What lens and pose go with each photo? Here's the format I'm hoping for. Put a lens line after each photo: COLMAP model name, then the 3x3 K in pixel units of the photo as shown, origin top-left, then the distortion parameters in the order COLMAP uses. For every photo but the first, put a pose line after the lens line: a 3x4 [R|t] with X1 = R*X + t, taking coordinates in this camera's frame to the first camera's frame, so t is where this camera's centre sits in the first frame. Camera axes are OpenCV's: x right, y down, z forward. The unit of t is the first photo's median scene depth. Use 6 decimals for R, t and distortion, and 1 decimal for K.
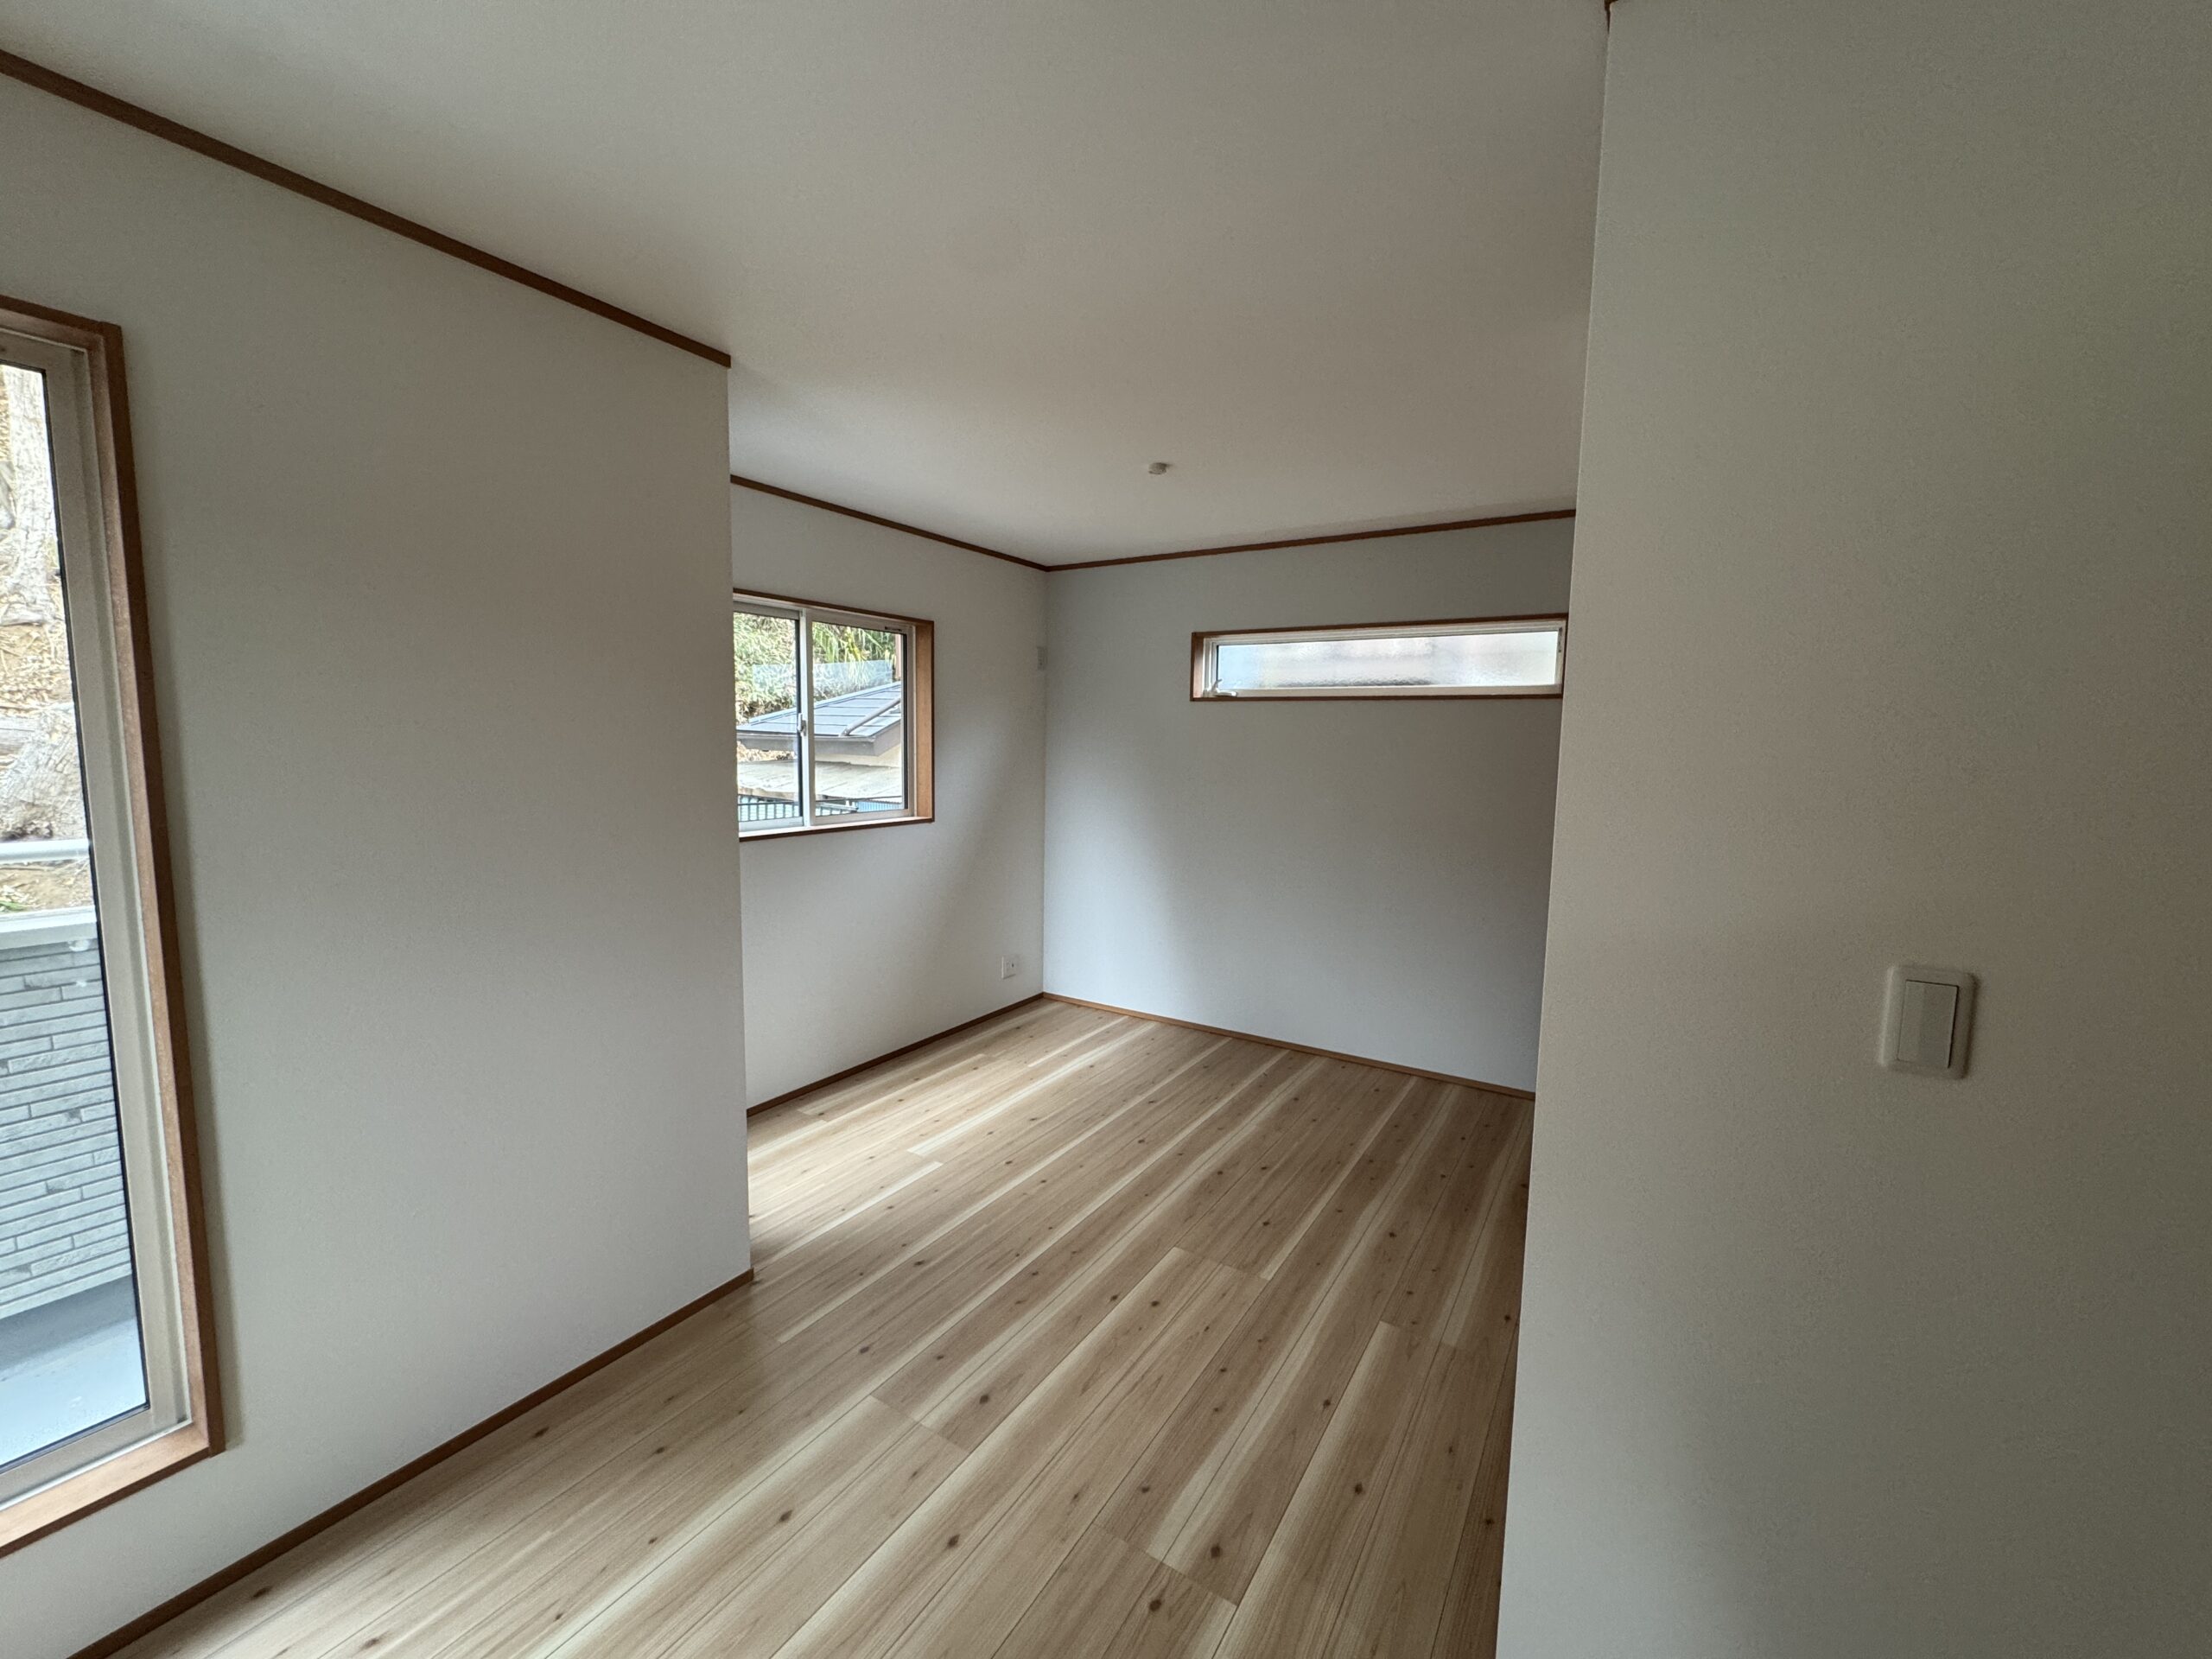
lens RADIAL K [[879.8, 0, 1105.9], [0, 879.8, 827.7], [0, 0, 1]] dist [-0.002691, 0.000092]
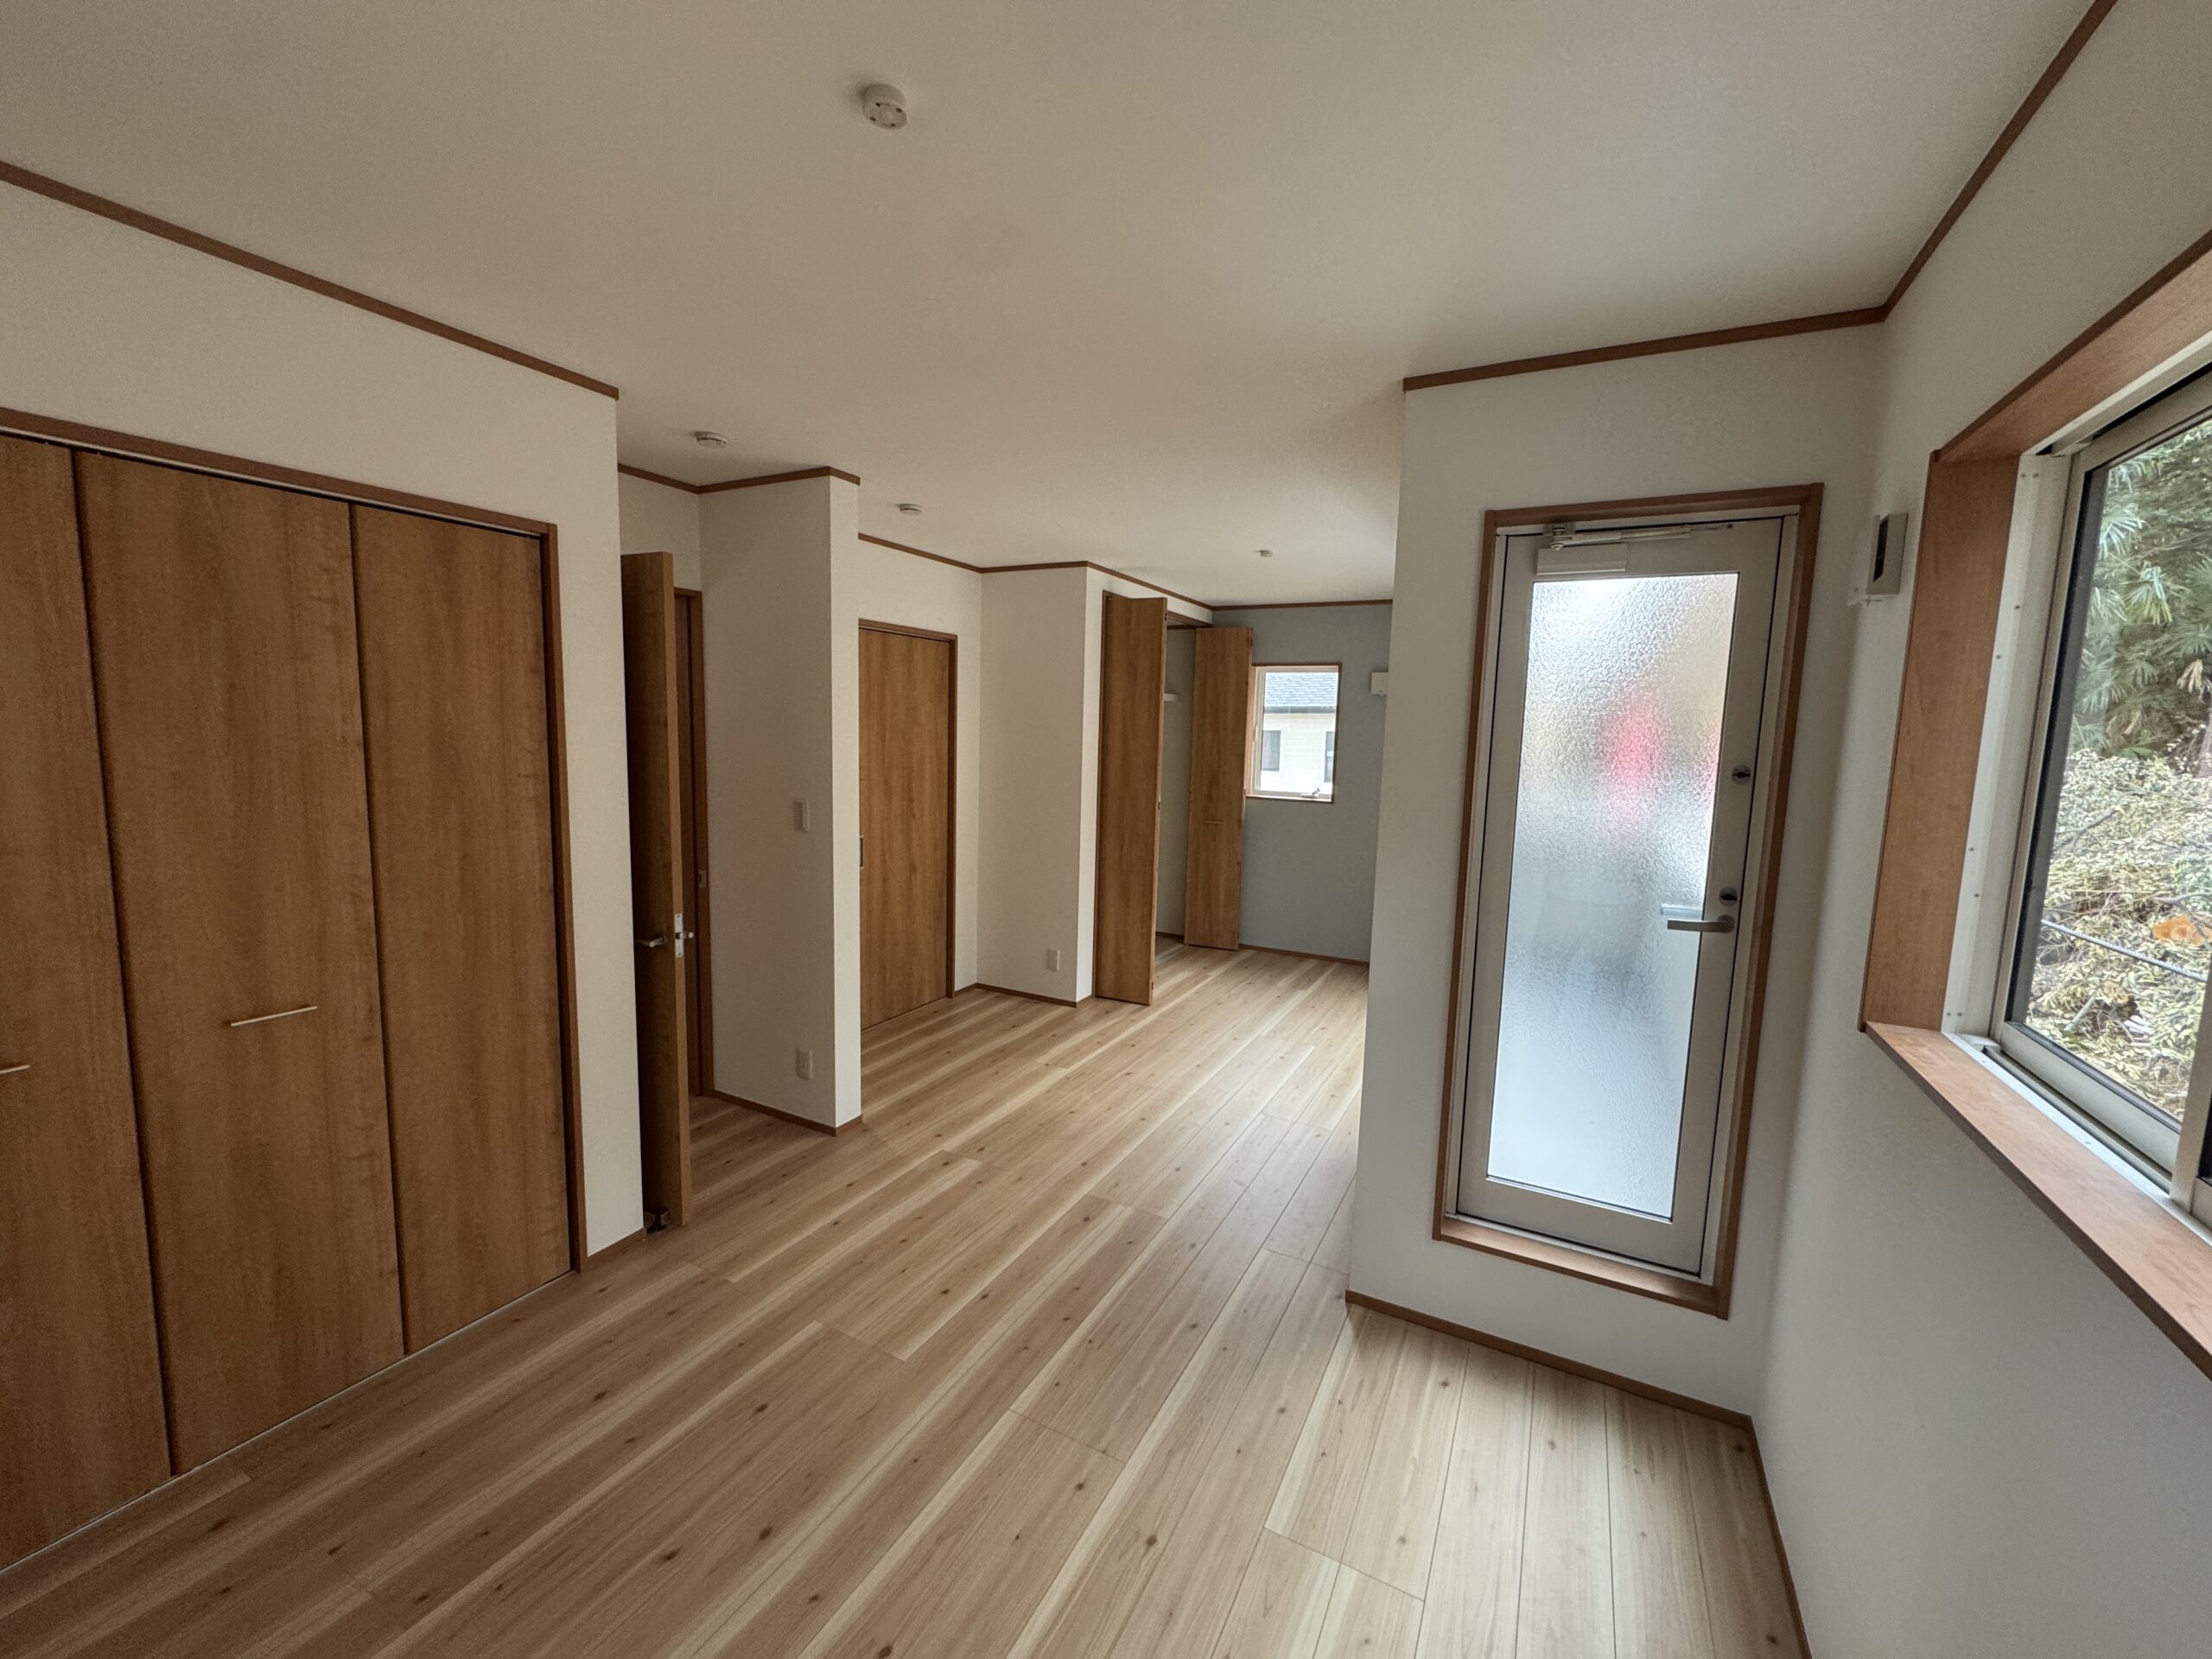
lens RADIAL K [[879.8, 0, 1105.2], [0, 879.8, 828.1], [0, 0, 1]] dist [-0.002691, 0.000092]
pose [[-0.996552, -0.032000, -0.076554, -0.031177], [-0.047657, 0.976022, 0.212389, -0.196815], [0.067922, 0.215305, -0.974182, 1.721484]]
